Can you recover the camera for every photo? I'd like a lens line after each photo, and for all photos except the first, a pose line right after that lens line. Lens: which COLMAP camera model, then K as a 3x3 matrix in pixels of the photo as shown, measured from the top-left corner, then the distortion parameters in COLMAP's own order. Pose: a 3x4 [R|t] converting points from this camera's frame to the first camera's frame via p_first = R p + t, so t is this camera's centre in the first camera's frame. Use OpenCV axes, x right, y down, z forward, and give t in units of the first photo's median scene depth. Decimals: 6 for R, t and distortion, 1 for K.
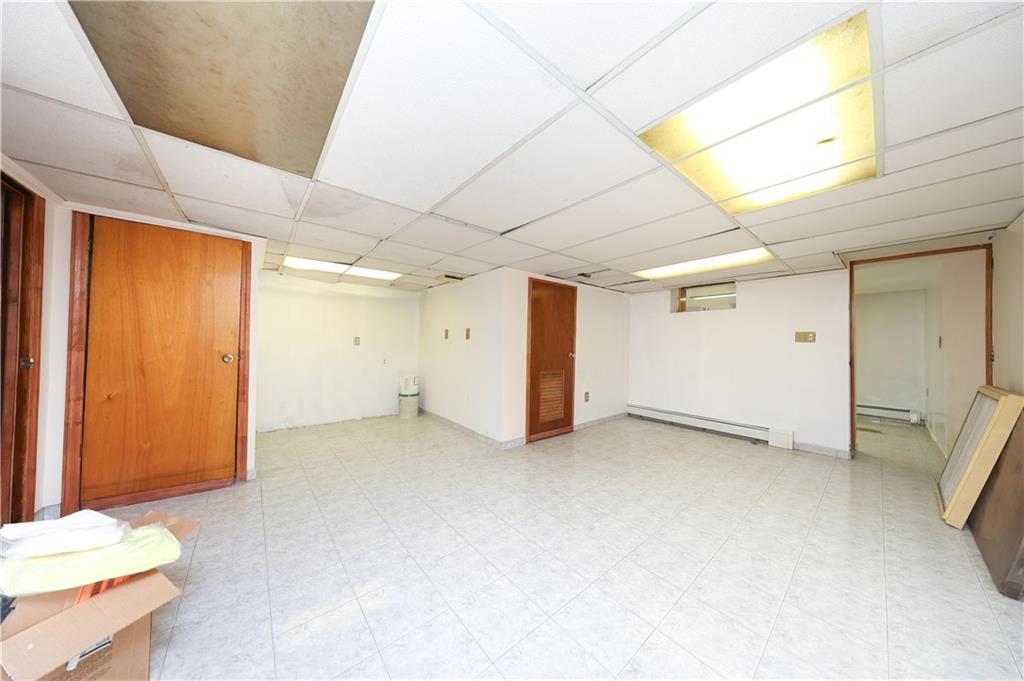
lens RADIAL K [[297.3, 0, 511.1], [0, 297.3, 342.1], [0, 0, 1]] dist [0.000133, -0.000054]
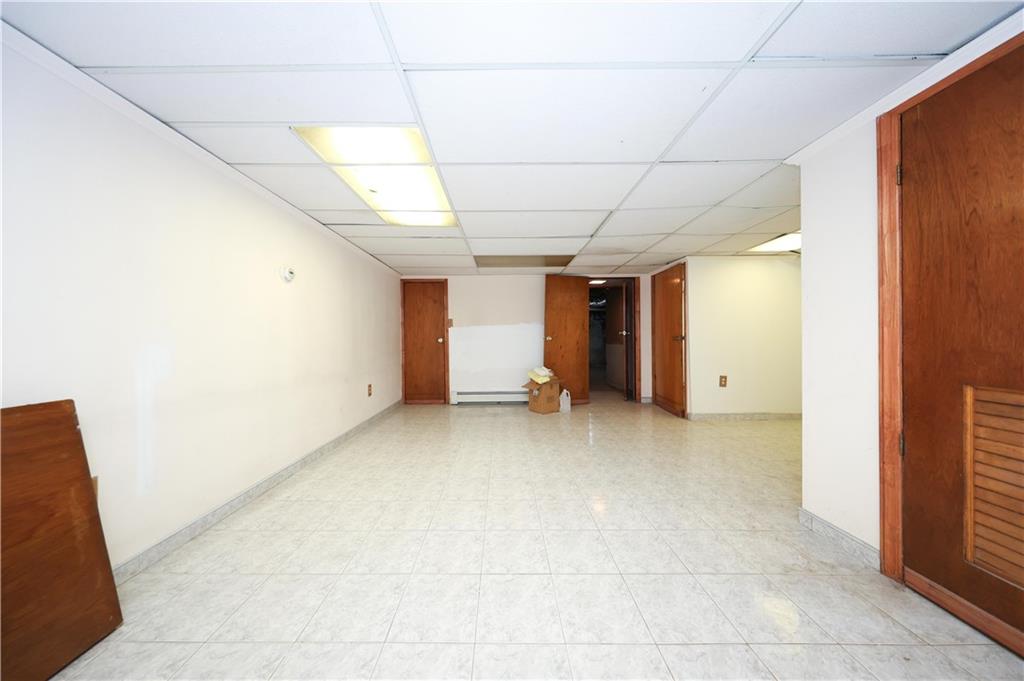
lens RADIAL K [[297.3, 0, 507.0], [0, 297.3, 340.5], [0, 0, 1]] dist [0.000133, -0.000054]
pose [[-0.615193, -0.009201, -0.788323, 0.634336], [0.007960, 0.999808, -0.017881, 0.055195], [0.788337, -0.017275, -0.615001, 0.865100]]
